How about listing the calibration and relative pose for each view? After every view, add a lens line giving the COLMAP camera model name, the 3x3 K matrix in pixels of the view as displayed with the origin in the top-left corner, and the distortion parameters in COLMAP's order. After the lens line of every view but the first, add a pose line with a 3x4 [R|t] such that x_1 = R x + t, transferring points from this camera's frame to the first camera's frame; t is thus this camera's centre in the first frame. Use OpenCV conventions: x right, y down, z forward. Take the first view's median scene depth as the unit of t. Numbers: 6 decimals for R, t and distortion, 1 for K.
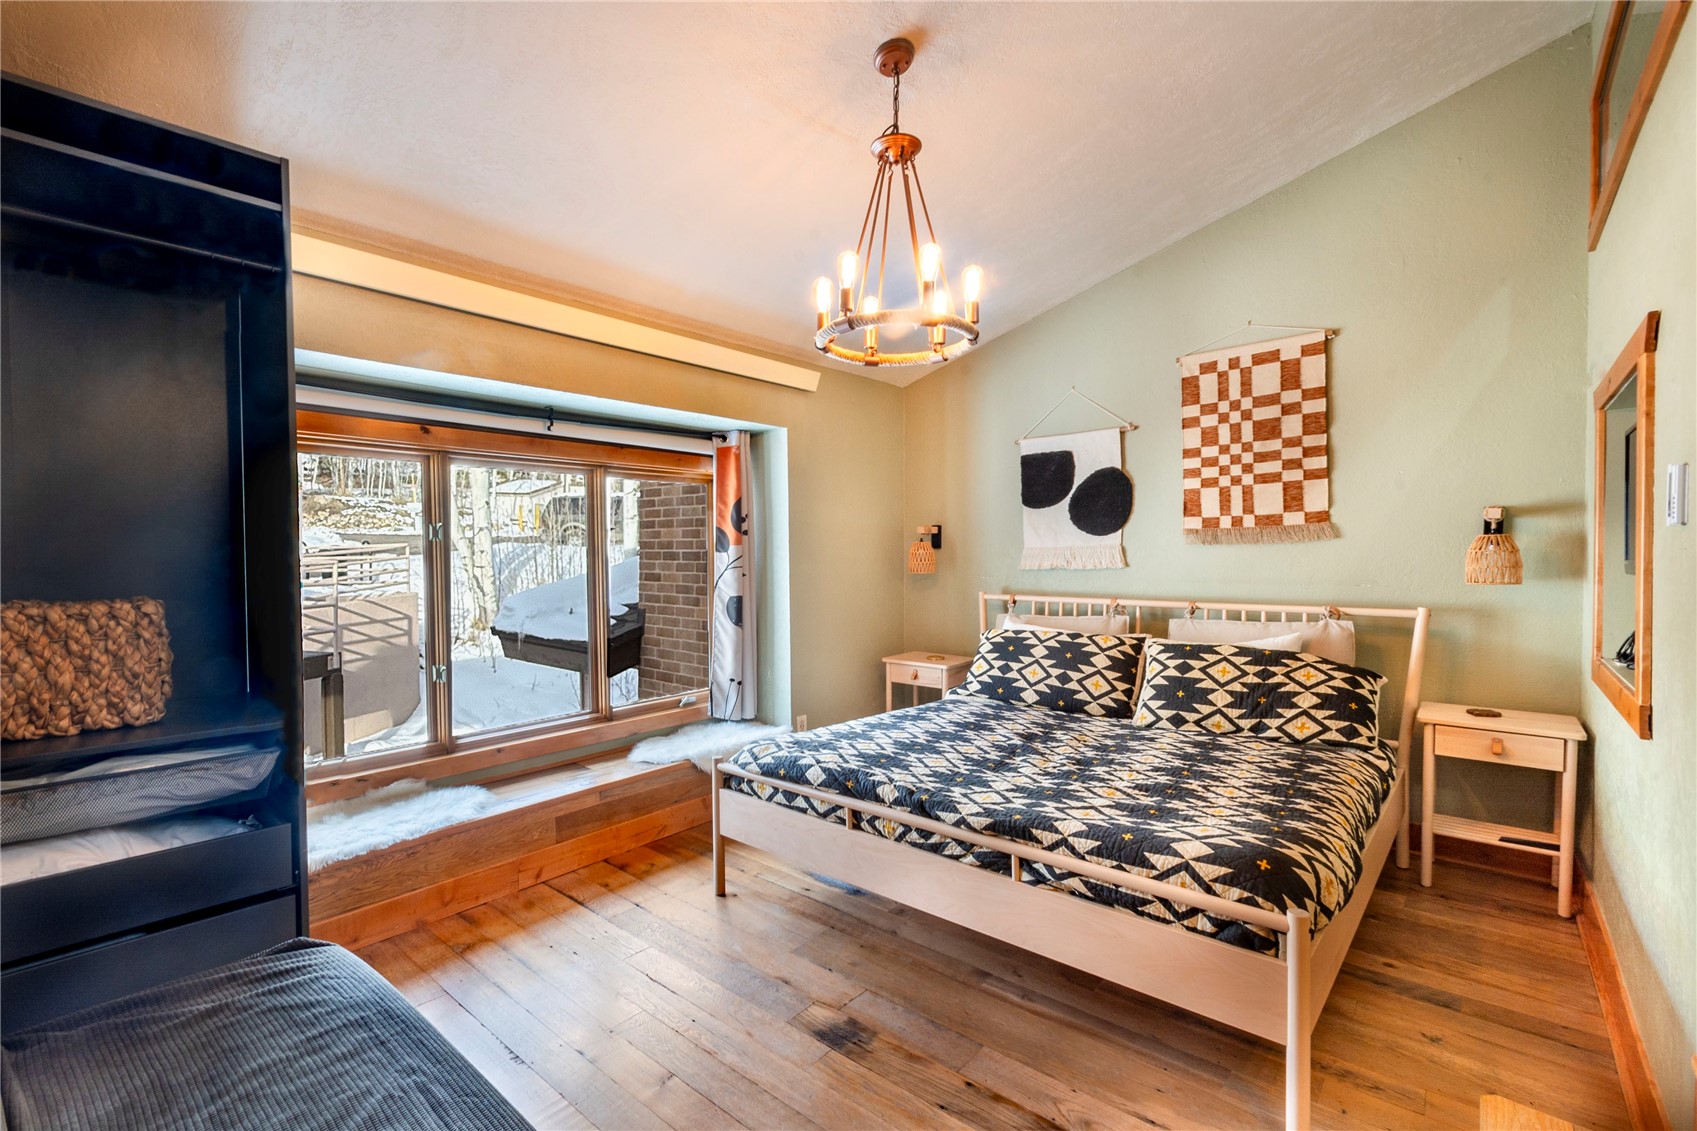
lens RADIAL K [[743.5, 0, 842.2], [0, 743.5, 559.6], [0, 0, 1]] dist [0.005640, -0.000823]
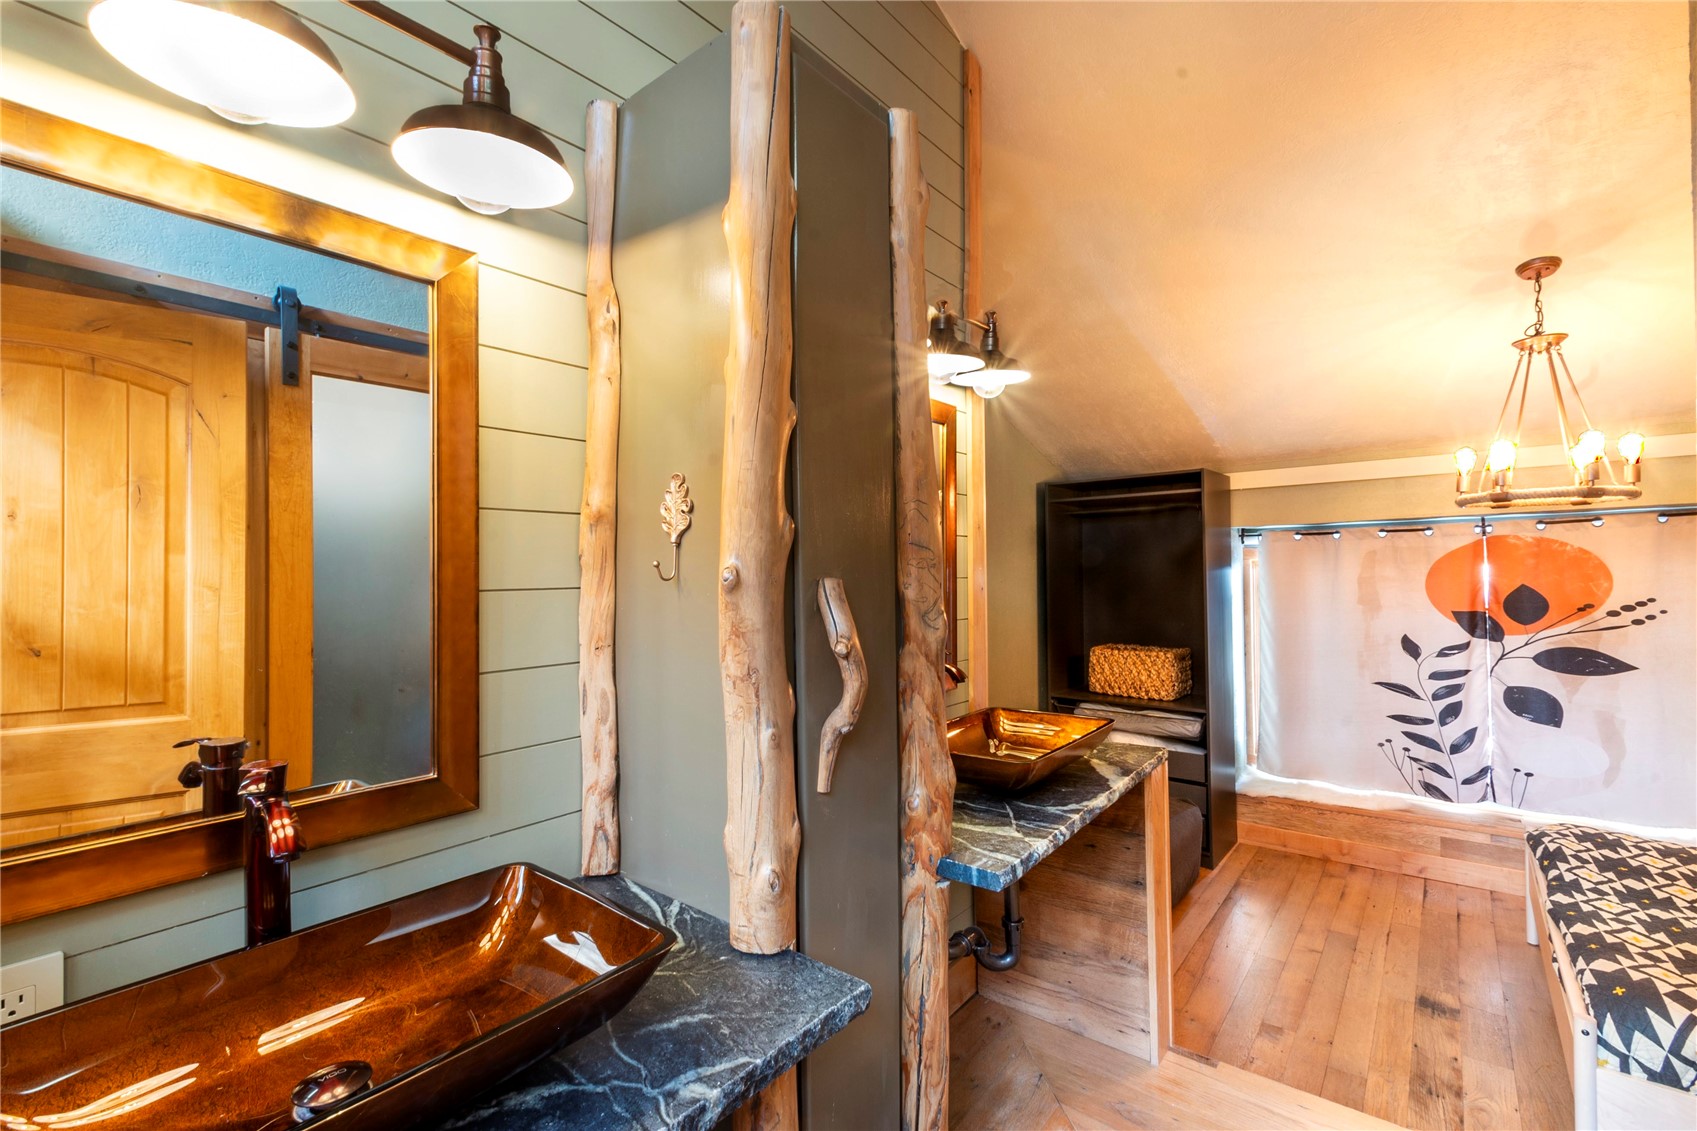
lens RADIAL K [[743.5, 0, 845.1], [0, 743.5, 569.9], [0, 0, 1]] dist [0.005640, -0.000823]
pose [[0.033984, -0.008976, -0.999382, 1.340912], [-0.001691, 0.999958, -0.009038, -0.171870], [0.999421, 0.001997, 0.033967, -0.165679]]
